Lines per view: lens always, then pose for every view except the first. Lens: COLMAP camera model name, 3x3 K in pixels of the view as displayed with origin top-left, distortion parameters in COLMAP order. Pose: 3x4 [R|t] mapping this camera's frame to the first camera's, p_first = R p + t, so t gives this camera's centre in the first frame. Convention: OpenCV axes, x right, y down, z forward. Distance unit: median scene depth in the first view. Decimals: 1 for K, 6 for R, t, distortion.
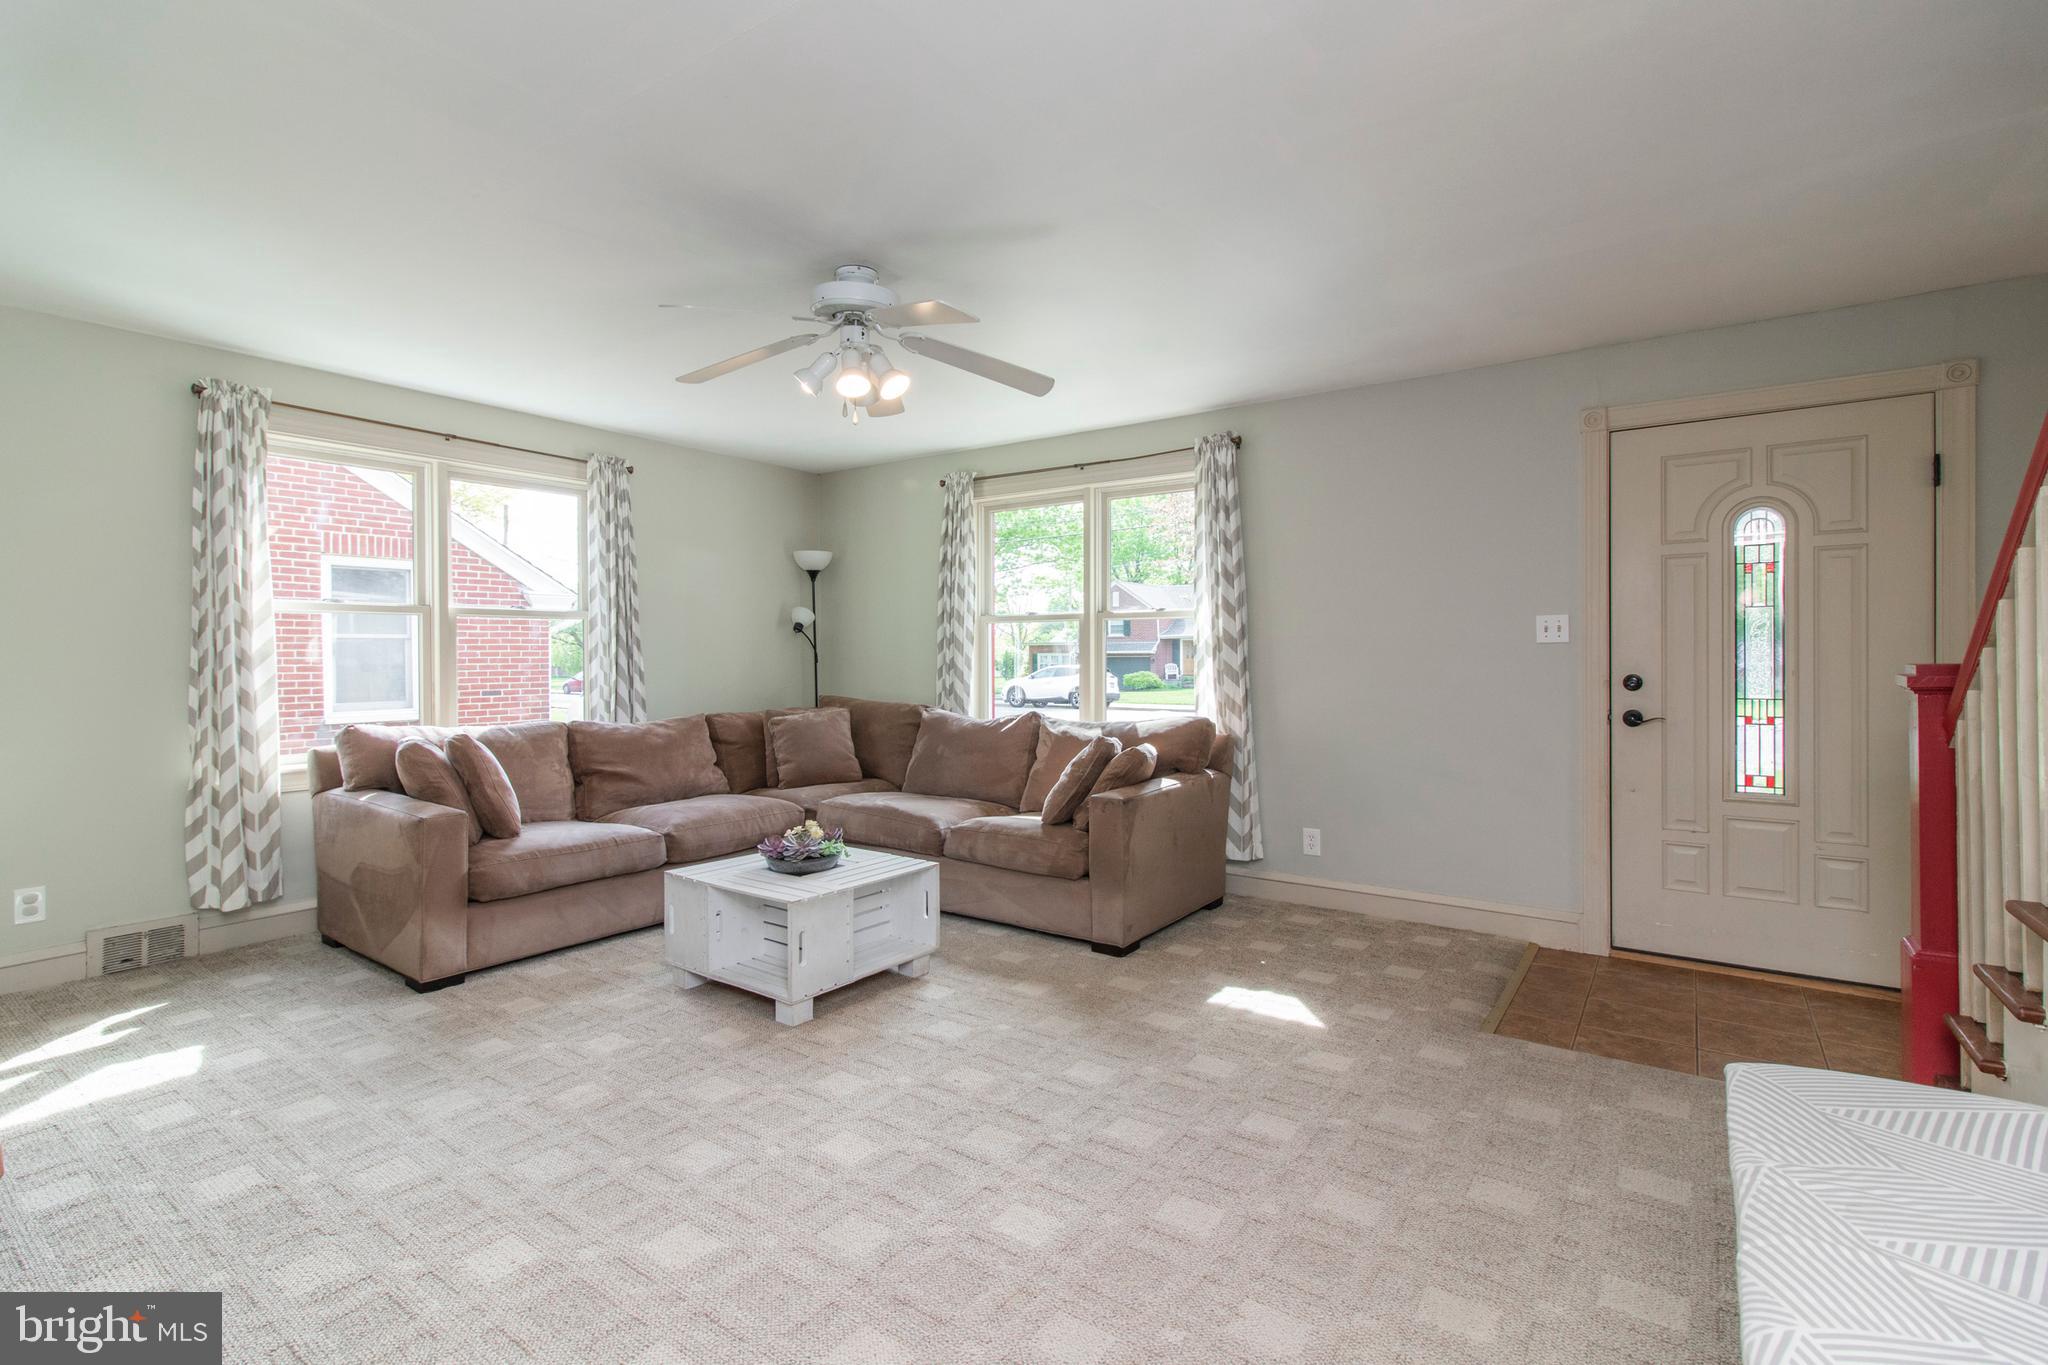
lens RADIAL K [[945.9, 0, 993.7], [0, 945.9, 660.3], [0, 0, 1]] dist [-0.000146, -0.000439]
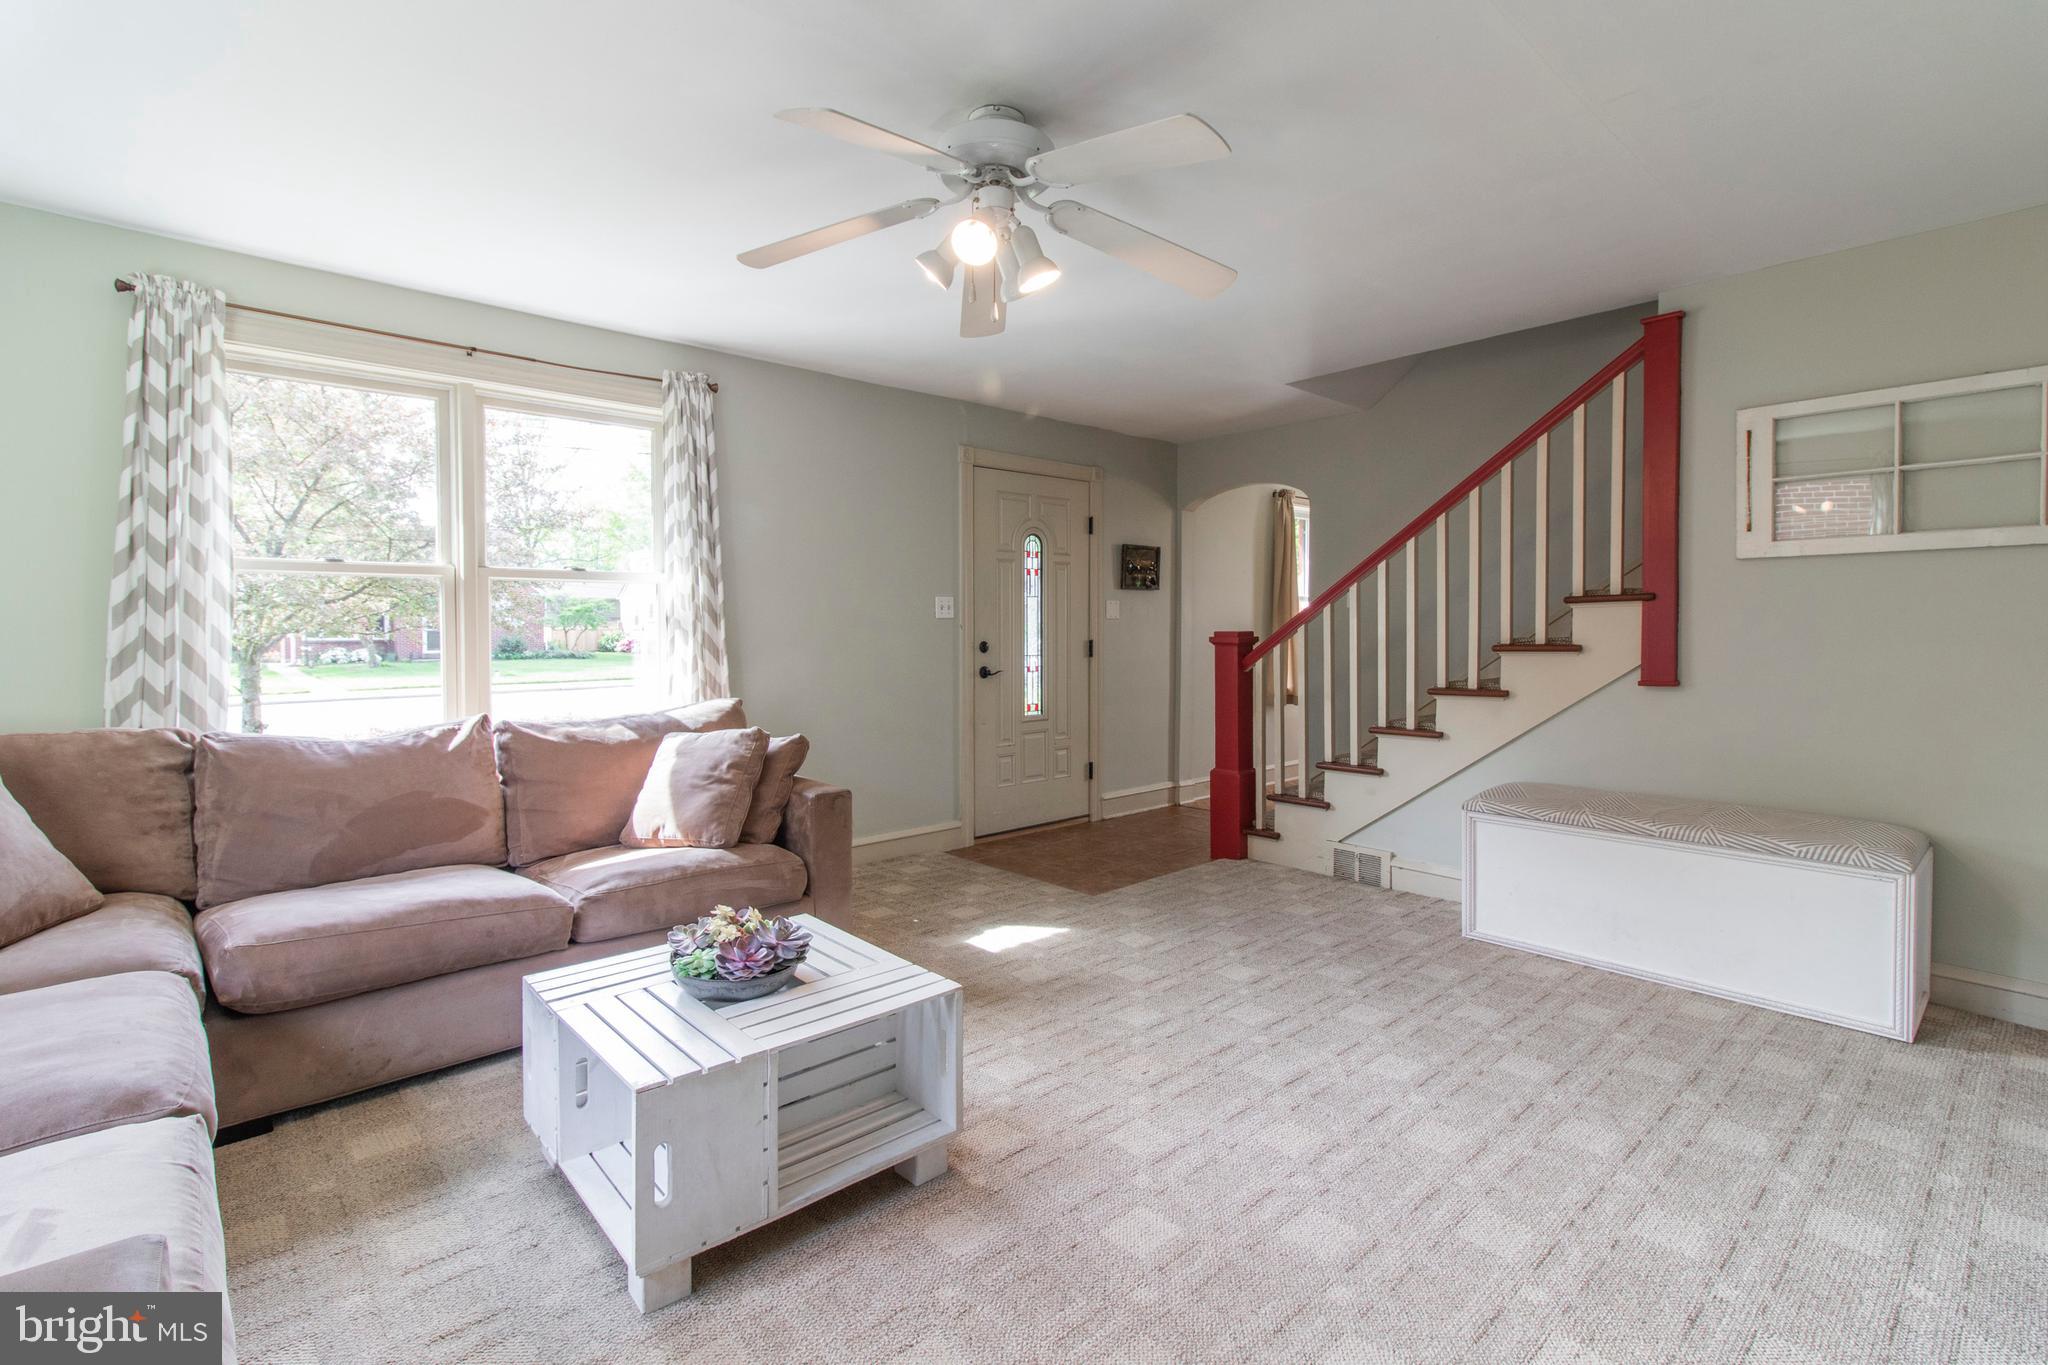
lens RADIAL K [[957.2, 0, 1025.2], [0, 957.2, 657.8], [0, 0, 1]] dist [0.011268, 0.000276]
pose [[0.194995, -0.033302, 0.980239, -0.763455], [0.008740, 0.999443, 0.032216, -0.006273], [-0.980765, 0.002286, 0.195177, 0.707175]]
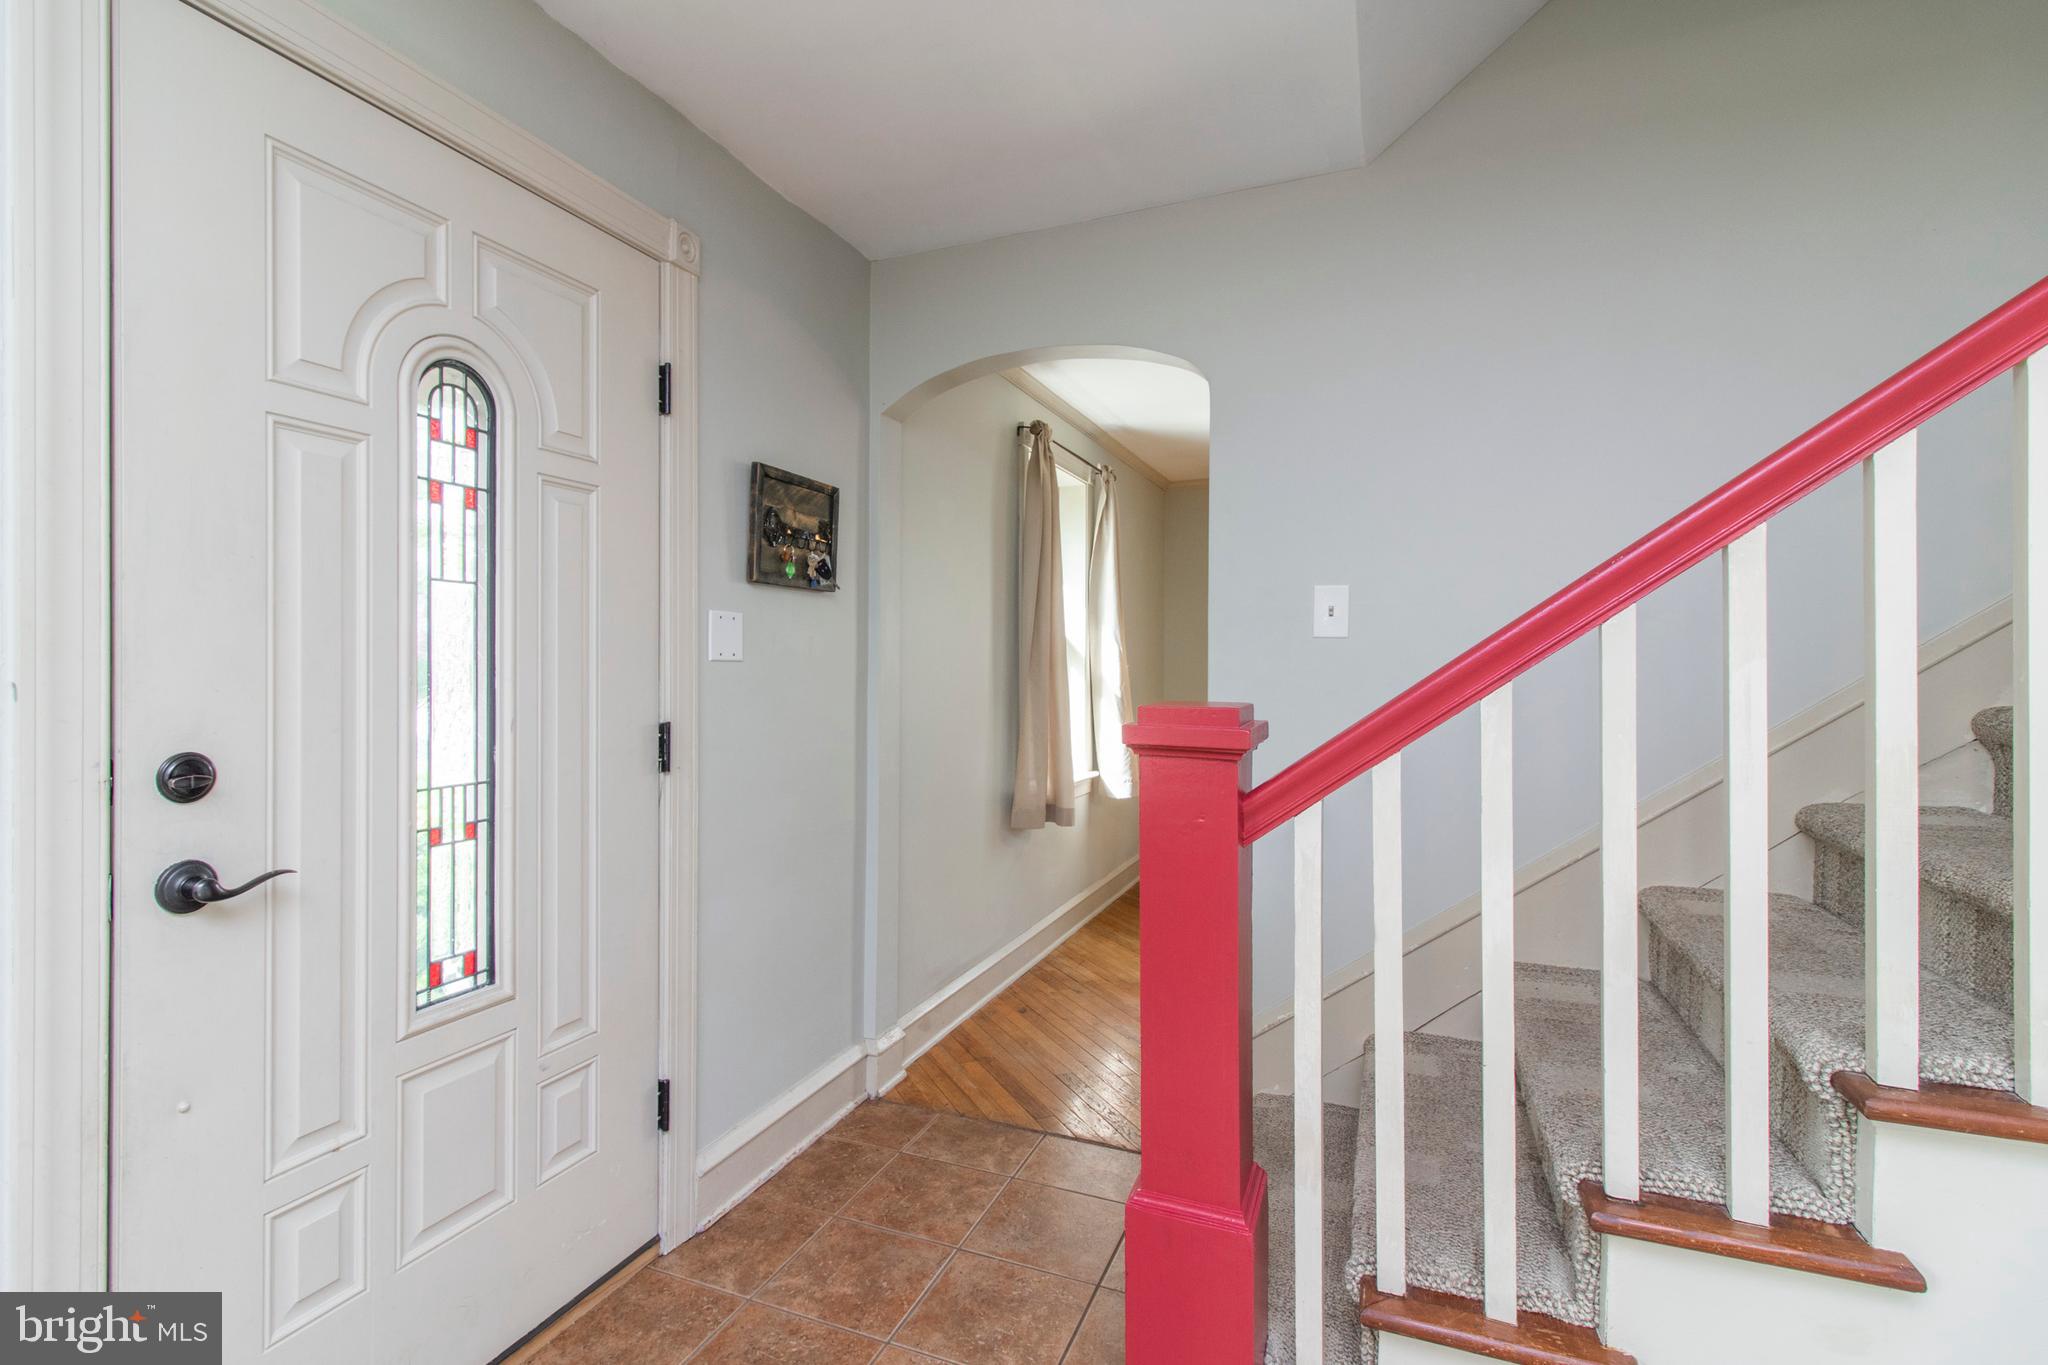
lens RADIAL K [[945.9, 0, 993.7], [0, 945.9, 660.3], [0, 0, 1]] dist [-0.000146, -0.000439]
pose [[-0.231178, 0.010323, 0.972857, 0.312882], [0.005539, 0.999941, -0.009294, -0.013677], [-0.972896, 0.003241, -0.231222, 0.860726]]
